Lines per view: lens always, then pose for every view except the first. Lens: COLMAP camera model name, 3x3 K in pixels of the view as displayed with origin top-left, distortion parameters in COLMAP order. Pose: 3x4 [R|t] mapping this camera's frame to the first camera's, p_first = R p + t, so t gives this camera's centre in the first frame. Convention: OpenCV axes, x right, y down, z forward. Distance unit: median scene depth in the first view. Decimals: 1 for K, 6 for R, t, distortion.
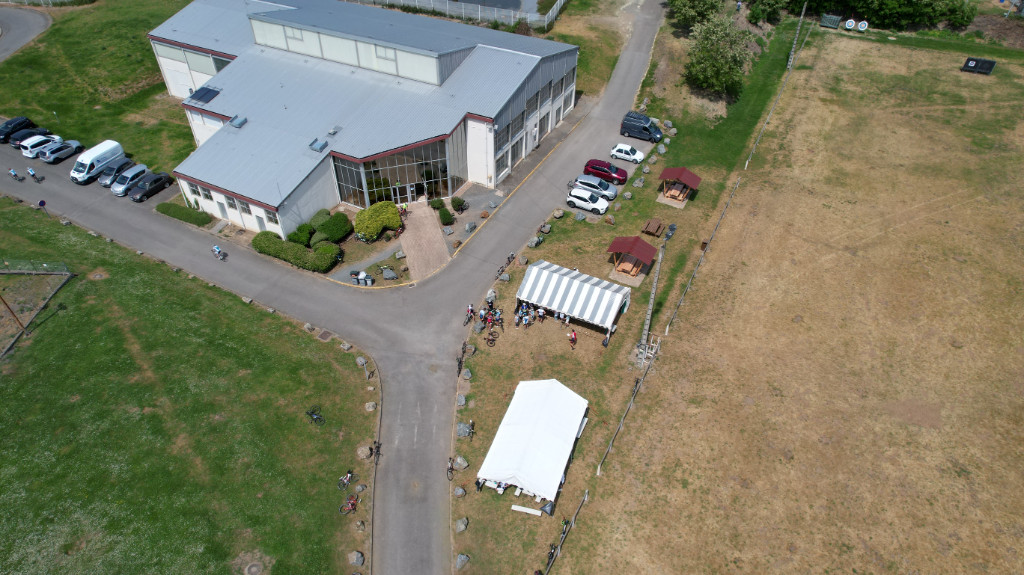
lens RADIAL K [[657.3, 0, 512.0], [0, 657.3, 287.5], [0, 0, 1]] dist [-0.080442, 0.075202]
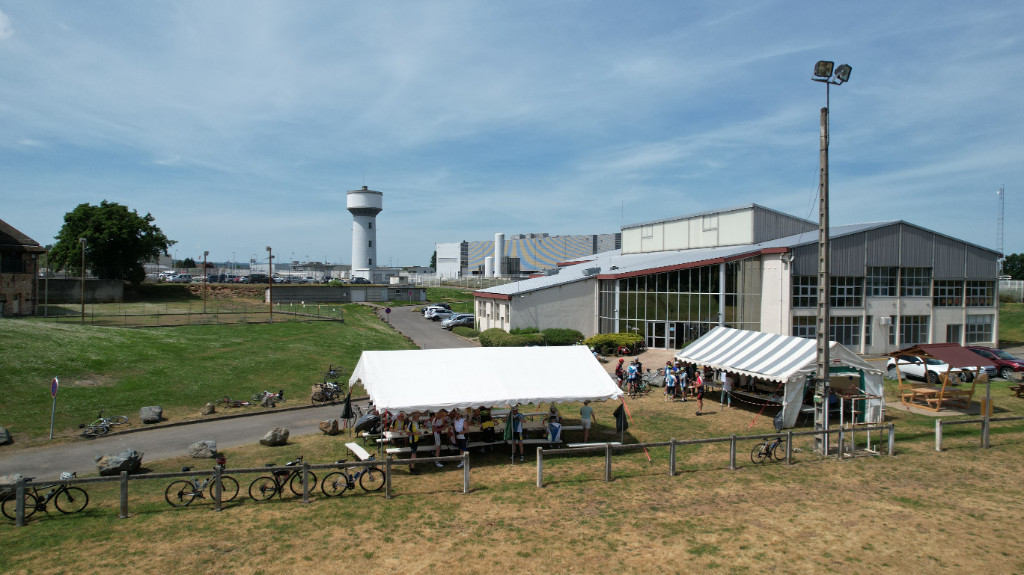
lens RADIAL K [[657.3, 0, 512.0], [0, 657.3, 287.5], [0, 0, 1]] dist [-0.080442, 0.075202]
pose [[0.690775, 0.008075, -0.723025, 0.295678], [-0.480127, 0.752797, -0.450304, 0.269723], [0.540655, 0.658203, 0.523891, 0.472566]]
